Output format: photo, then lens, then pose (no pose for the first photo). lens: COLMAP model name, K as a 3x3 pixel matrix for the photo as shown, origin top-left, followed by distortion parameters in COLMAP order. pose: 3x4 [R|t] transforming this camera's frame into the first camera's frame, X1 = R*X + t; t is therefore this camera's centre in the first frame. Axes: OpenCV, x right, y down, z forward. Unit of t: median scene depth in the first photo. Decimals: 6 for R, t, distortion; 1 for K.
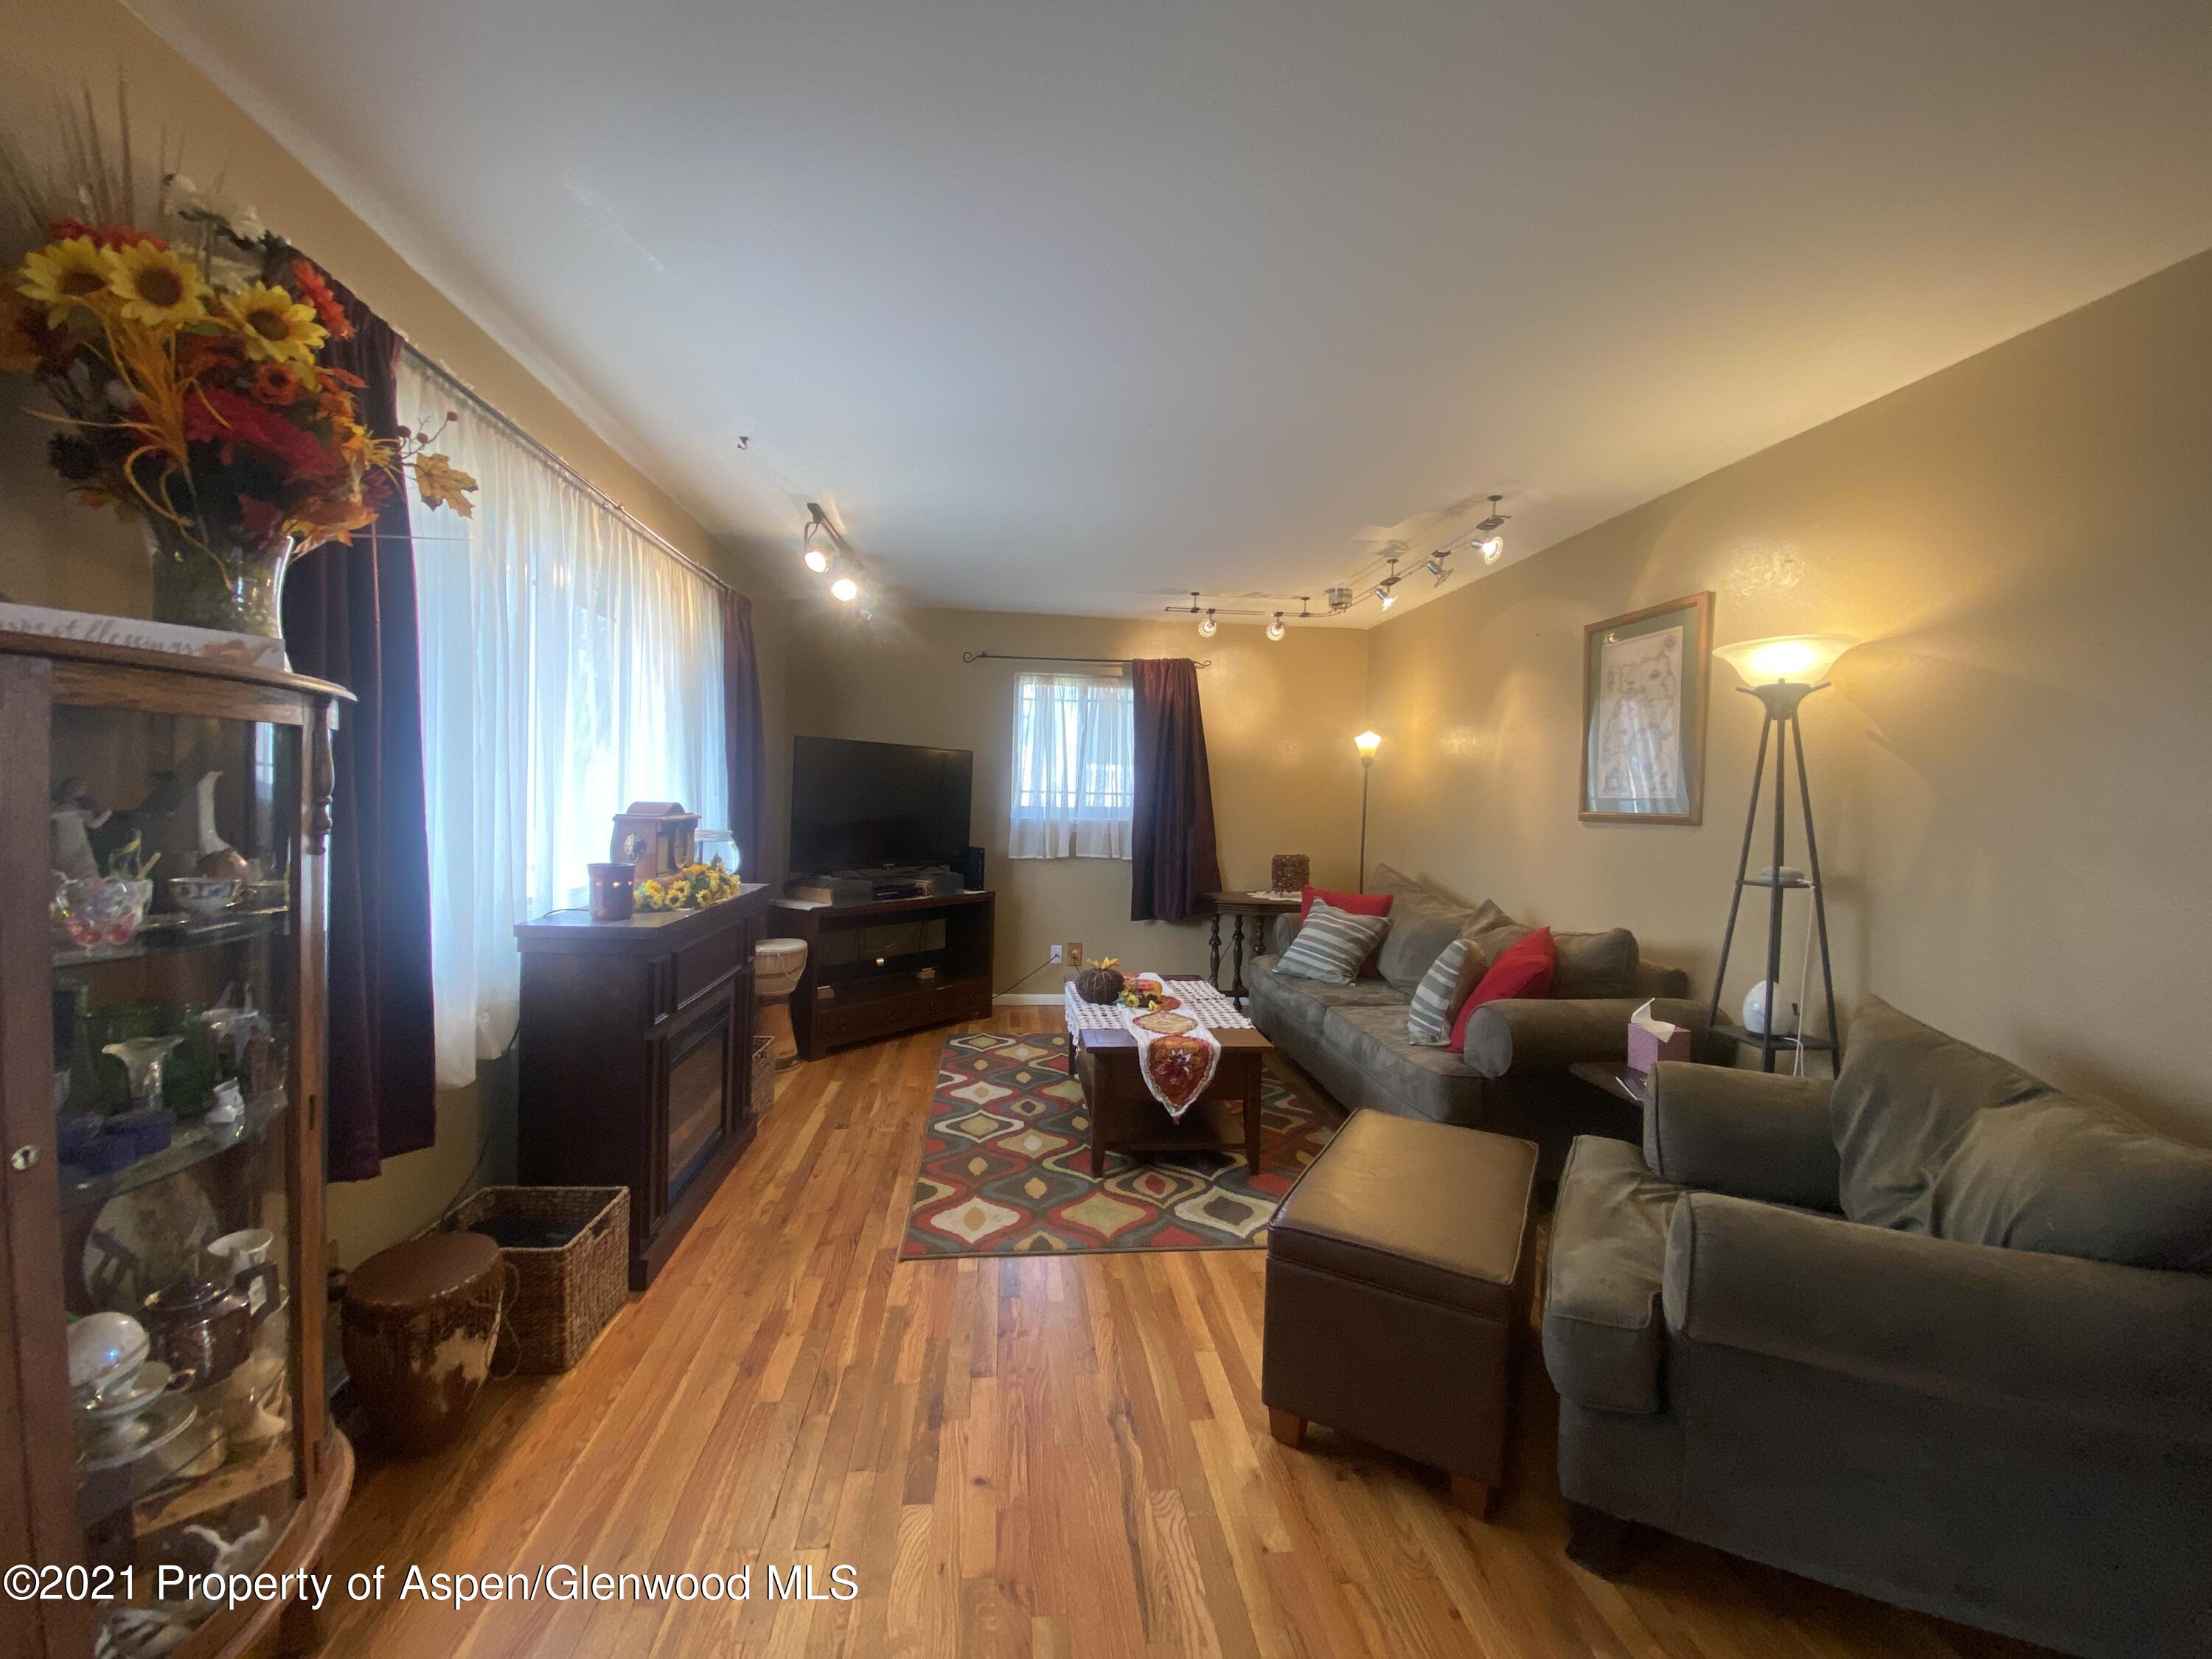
lens RADIAL K [[885.9, 0, 1106.0], [0, 885.9, 829.5], [0, 0, 1]] dist [0.052781, -0.033552]
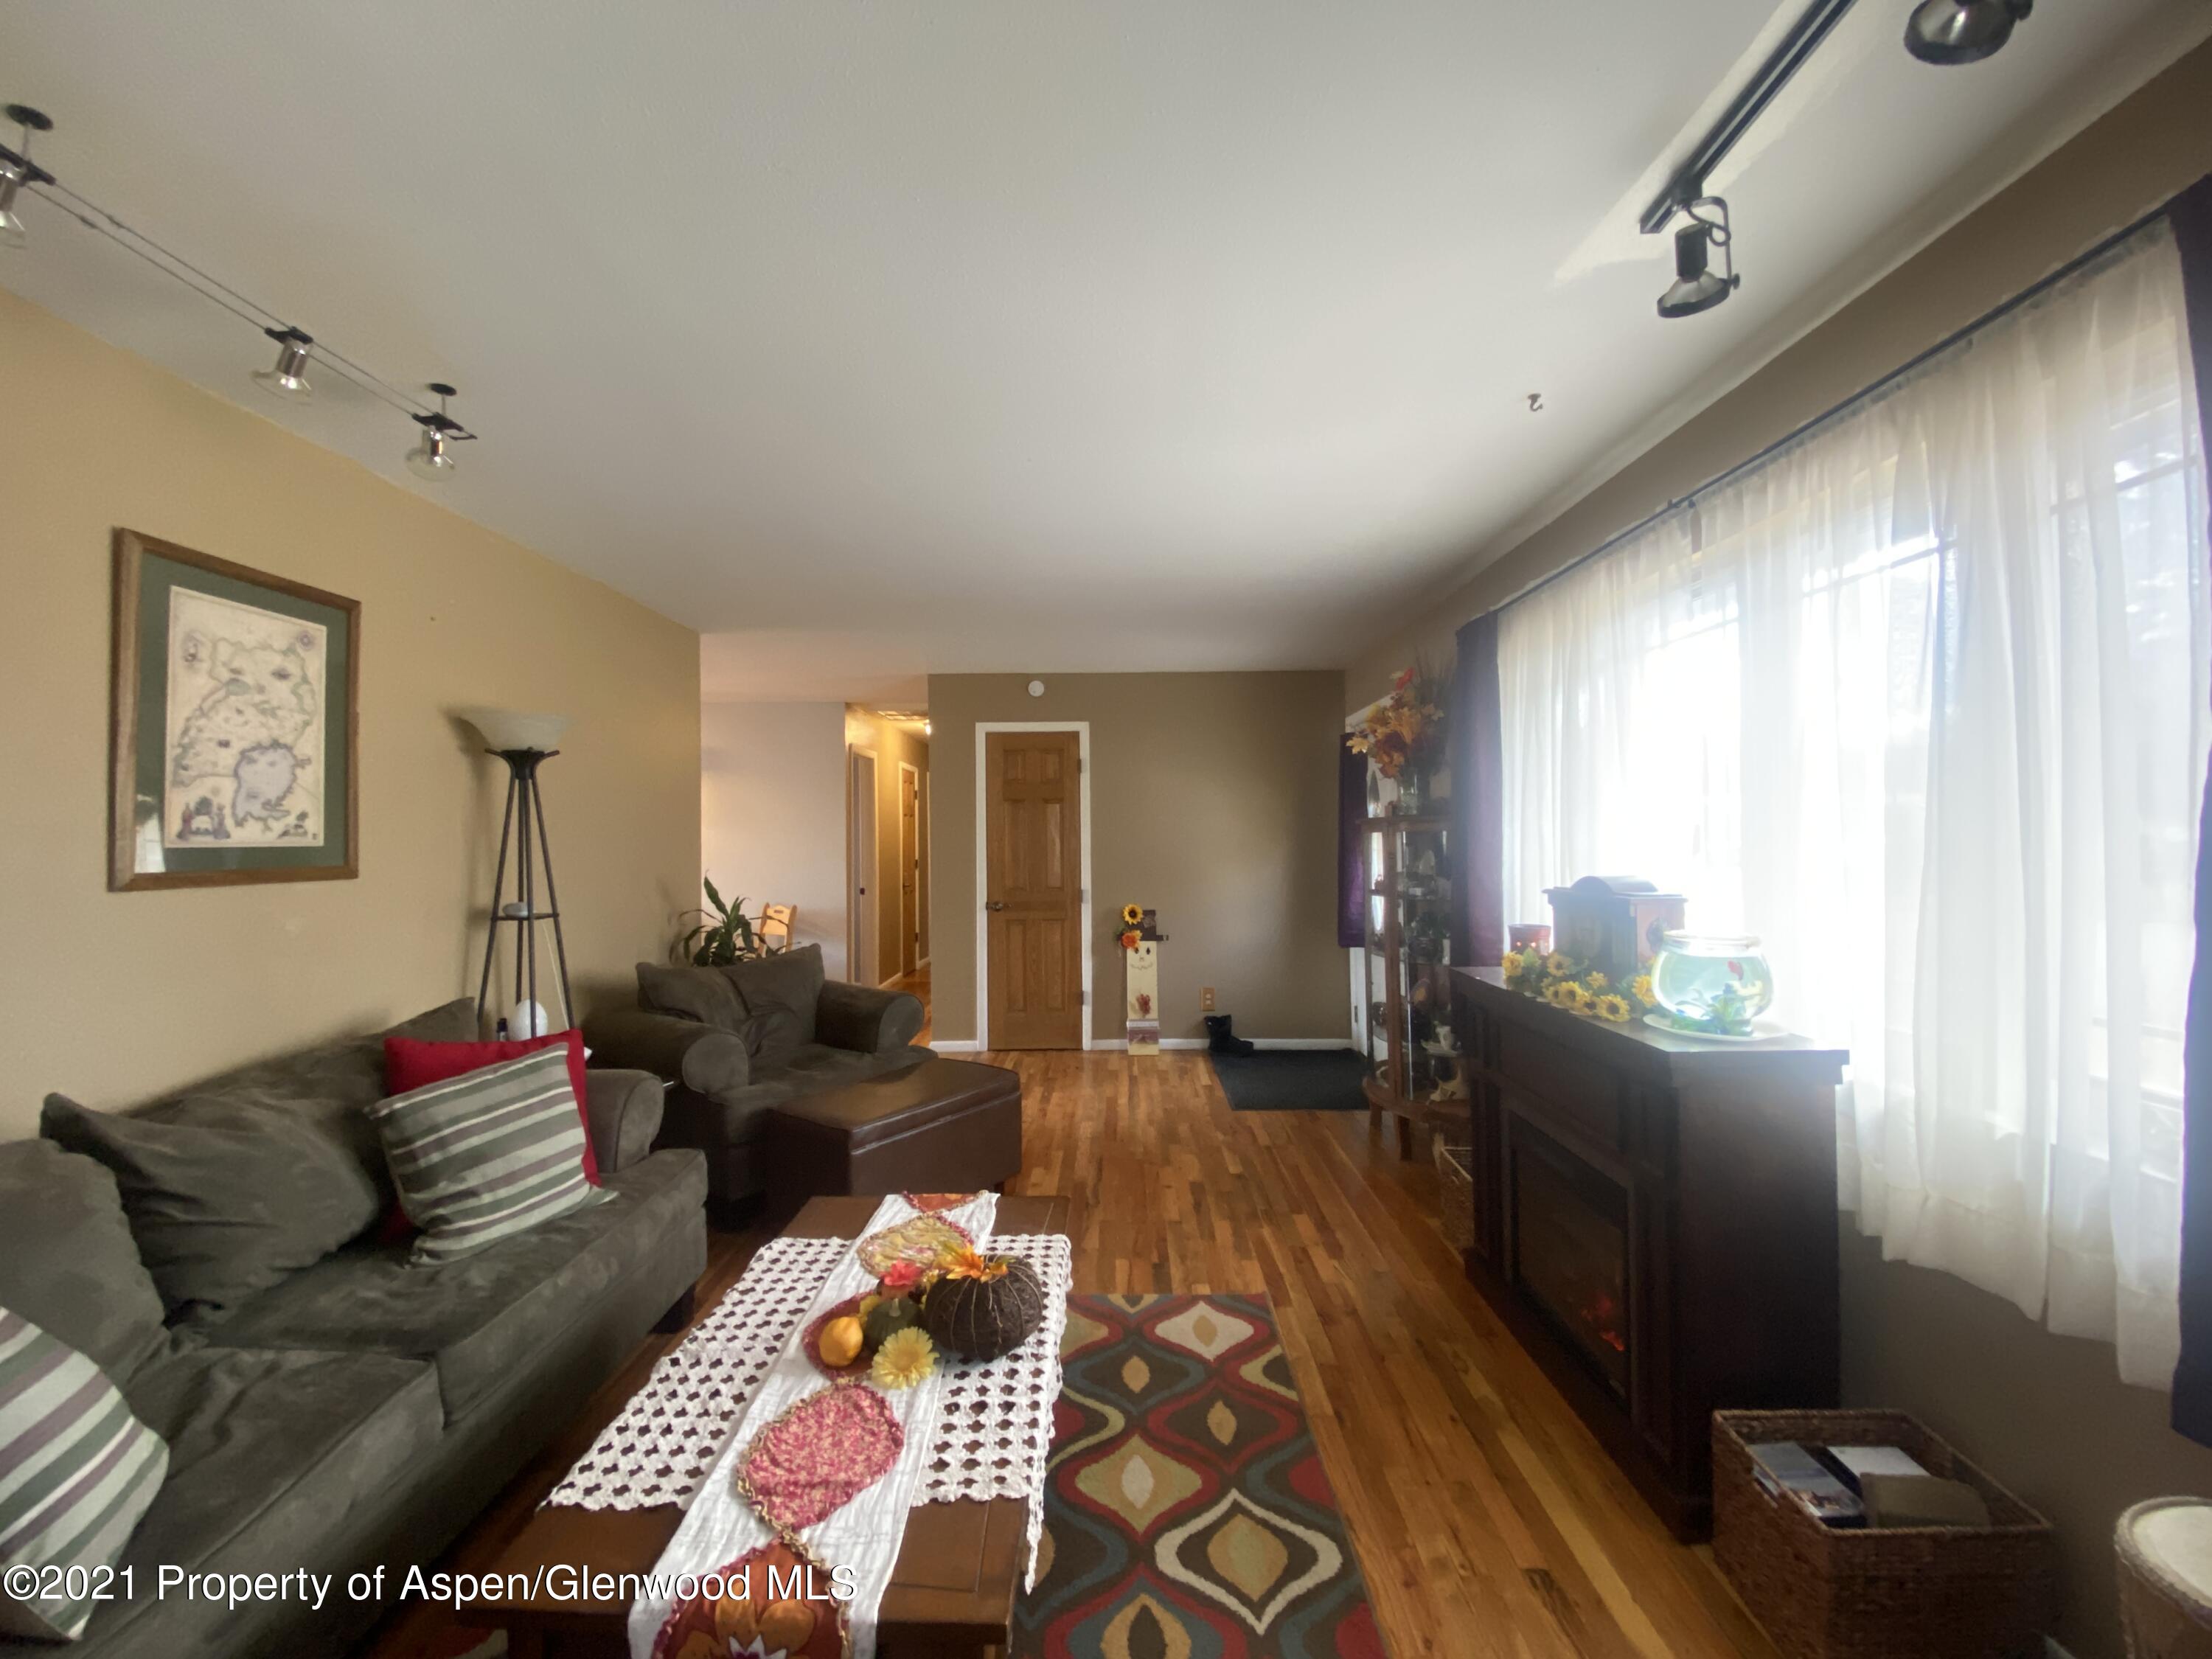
lens RADIAL K [[885.9, 0, 1106.0], [0, 885.9, 829.5], [0, 0, 1]] dist [0.052781, -0.033552]
pose [[-0.991101, -0.017181, 0.131995, -0.138930], [-0.013752, 0.999545, 0.026845, -0.078580], [-0.132397, 0.024790, -0.990887, 1.661519]]
